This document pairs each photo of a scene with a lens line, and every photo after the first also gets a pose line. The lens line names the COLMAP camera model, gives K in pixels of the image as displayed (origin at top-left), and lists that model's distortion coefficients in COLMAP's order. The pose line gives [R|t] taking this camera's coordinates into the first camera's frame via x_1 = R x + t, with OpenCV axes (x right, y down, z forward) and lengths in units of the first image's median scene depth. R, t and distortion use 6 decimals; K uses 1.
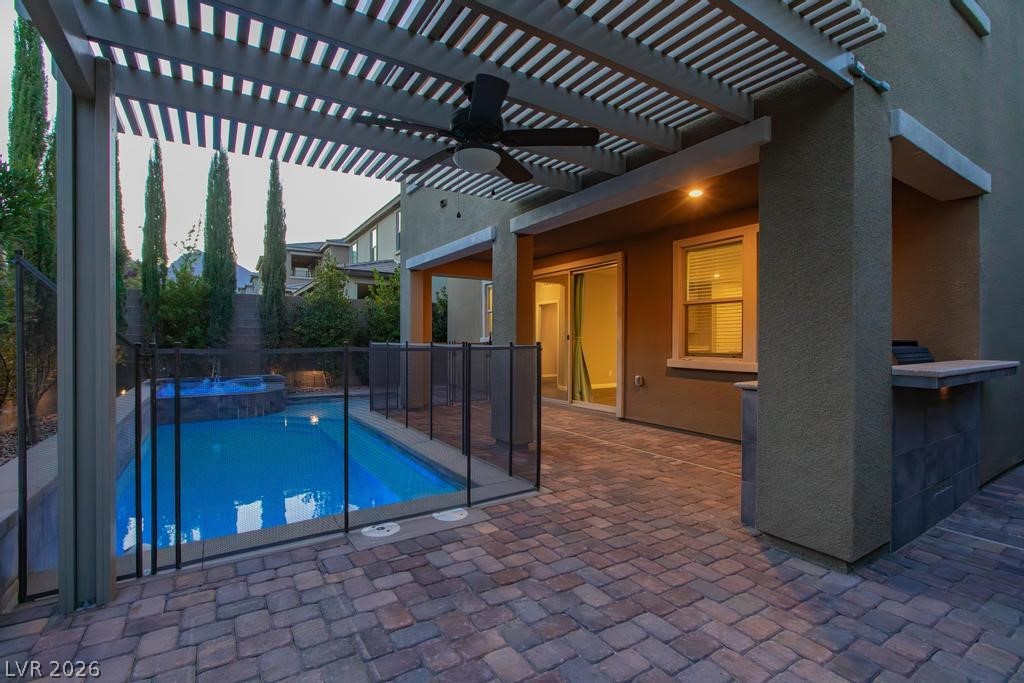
lens RADIAL K [[461.4, 0, 512.0], [0, 461.4, 341.5], [0, 0, 1]] dist [0.000416, 0.000055]
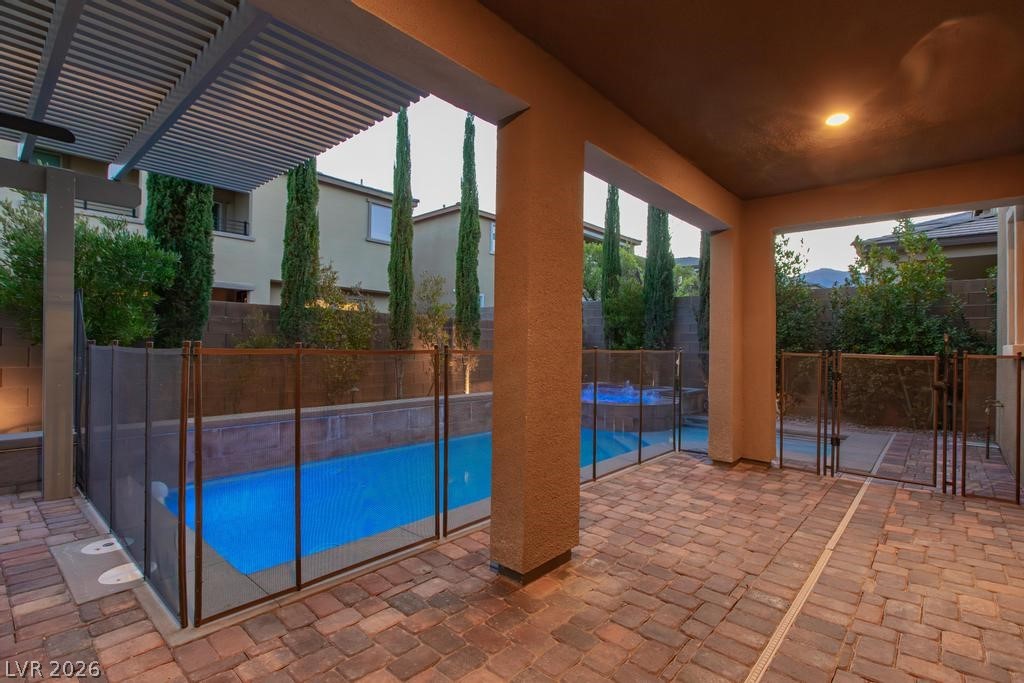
lens RADIAL K [[489.8, 0, 512.0], [0, 489.8, 341.5], [0, 0, 1]] dist [-0.001514, 0.000004]
pose [[0.269126, -0.005050, -0.963092, 0.317042], [-0.018483, 0.999775, -0.010408, 0.000743], [0.962928, 0.020602, 0.268972, 0.554134]]
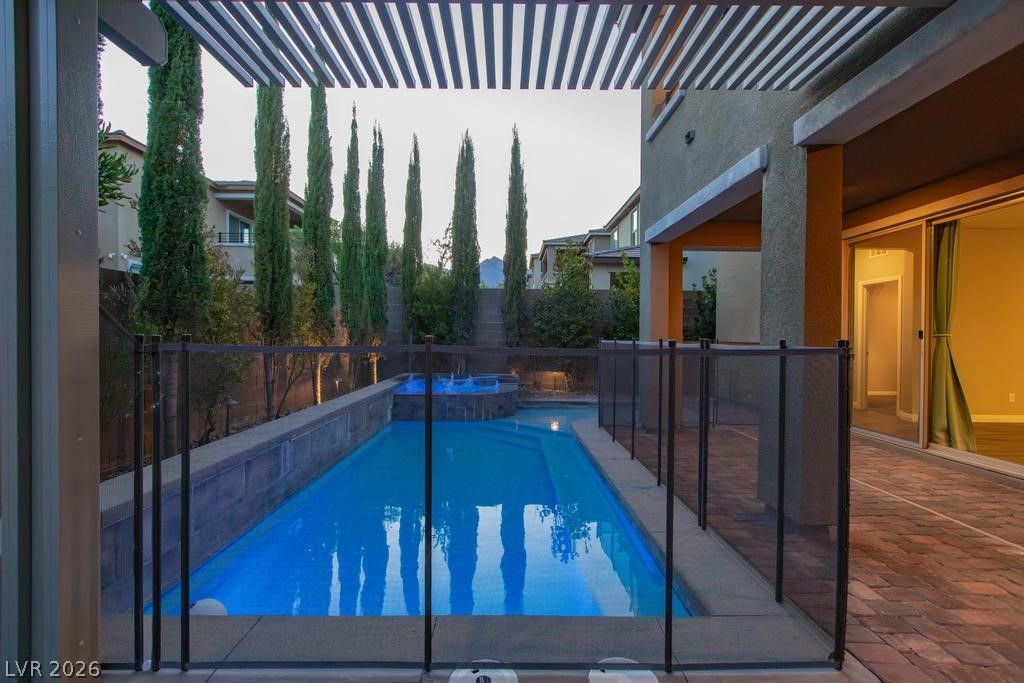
lens RADIAL K [[502.4, 0, 511.3], [0, 502.4, 339.6], [0, 0, 1]] dist [0.001662, -0.000586]
pose [[0.848190, 0.009009, -0.529615, 0.019566], [-0.009509, 0.999953, 0.001782, 0.001150], [0.529606, 0.003525, 0.848236, 0.188268]]
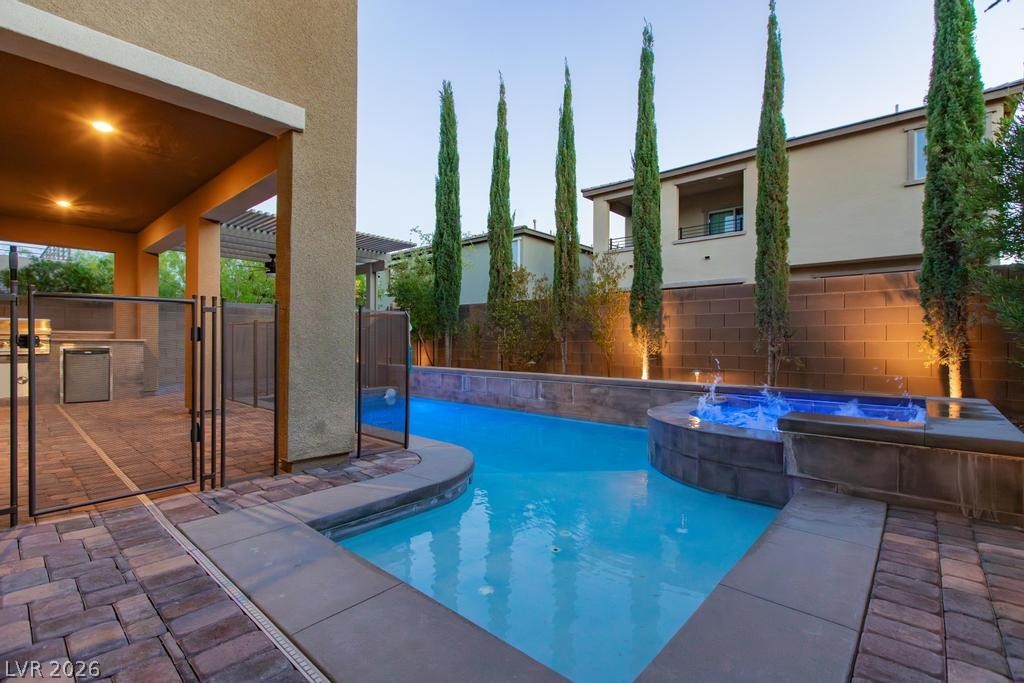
lens RADIAL K [[461.4, 0, 512.0], [0, 461.4, 341.5], [0, 0, 1]] dist [0.000416, 0.000055]
pose [[-0.962983, -0.003358, -0.269540, -0.279059], [-0.005197, 0.999968, 0.006110, 0.029578], [0.269511, 0.007285, -0.962970, 1.480632]]
